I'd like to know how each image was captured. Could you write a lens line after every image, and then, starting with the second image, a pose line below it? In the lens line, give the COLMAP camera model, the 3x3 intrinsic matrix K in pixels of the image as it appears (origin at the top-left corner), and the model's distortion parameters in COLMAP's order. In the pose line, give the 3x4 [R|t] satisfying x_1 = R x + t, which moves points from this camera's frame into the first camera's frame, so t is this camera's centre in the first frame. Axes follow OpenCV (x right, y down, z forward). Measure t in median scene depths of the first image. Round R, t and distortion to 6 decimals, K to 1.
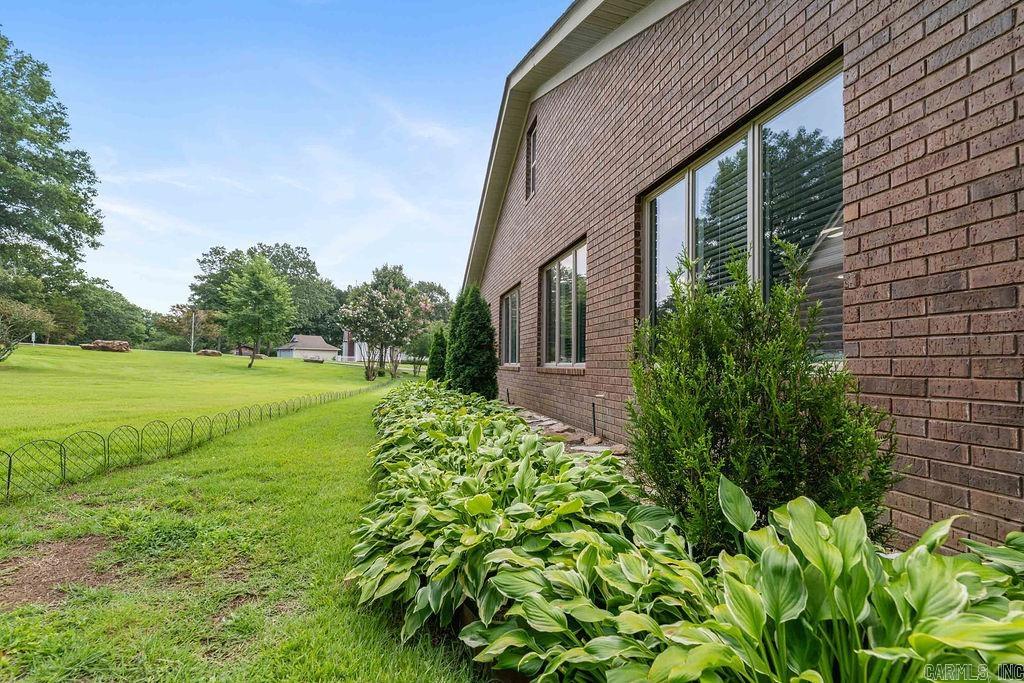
lens RADIAL K [[427.3, 0, 511.1], [0, 427.3, 361.9], [0, 0, 1]] dist [-0.001291, -0.000411]
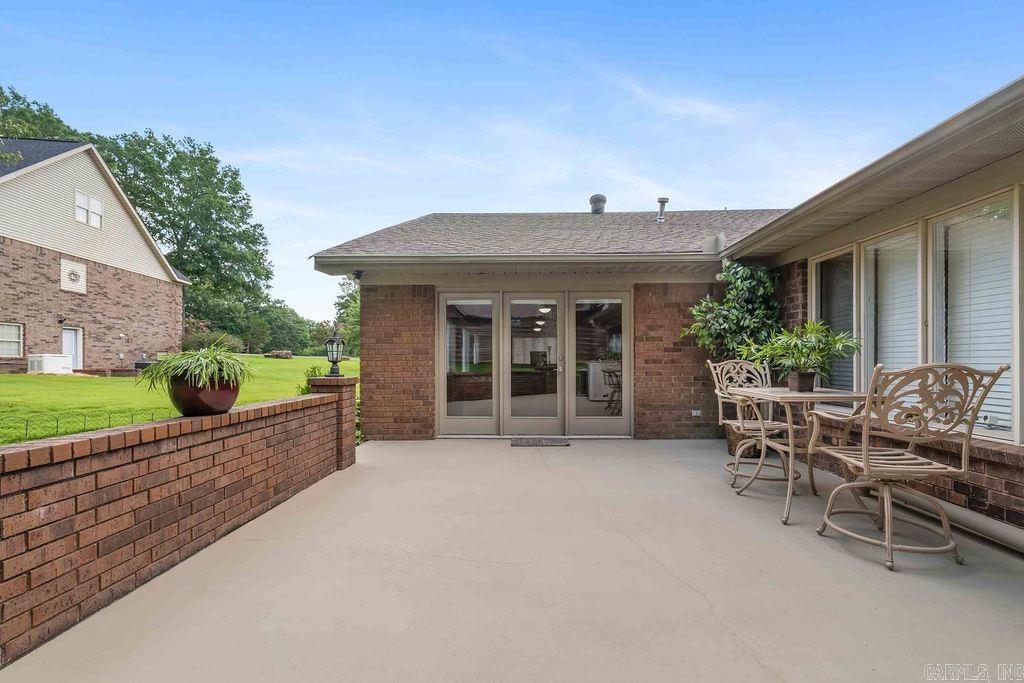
lens RADIAL K [[413.1, 0, 511.7], [0, 413.1, 361.0], [0, 0, 1]] dist [-0.000020, 0.000051]
pose [[0.965195, -0.016076, -0.261038, 0.191876], [0.019357, 0.999763, 0.010002, -0.016069], [0.260815, -0.014707, 0.965277, -0.152403]]
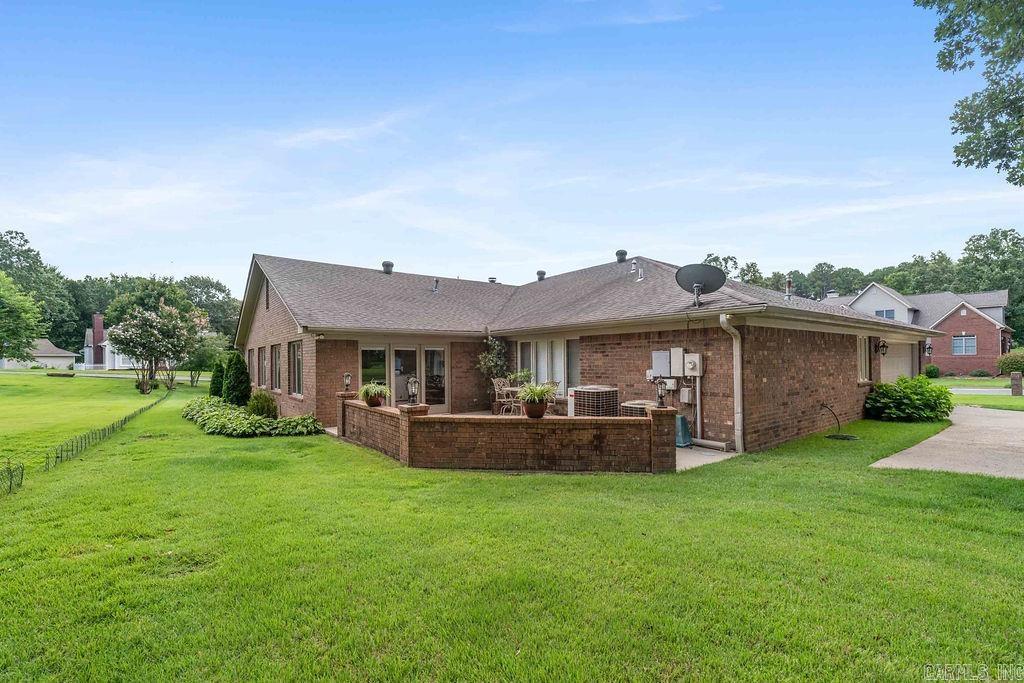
lens RADIAL K [[427.3, 0, 511.1], [0, 427.3, 361.9], [0, 0, 1]] dist [-0.001291, -0.000411]
pose [[0.908051, -0.023124, 0.418221, 0.065700], [0.019043, 0.999722, 0.013929, -0.034977], [-0.418427, -0.004684, 0.908239, -0.375316]]
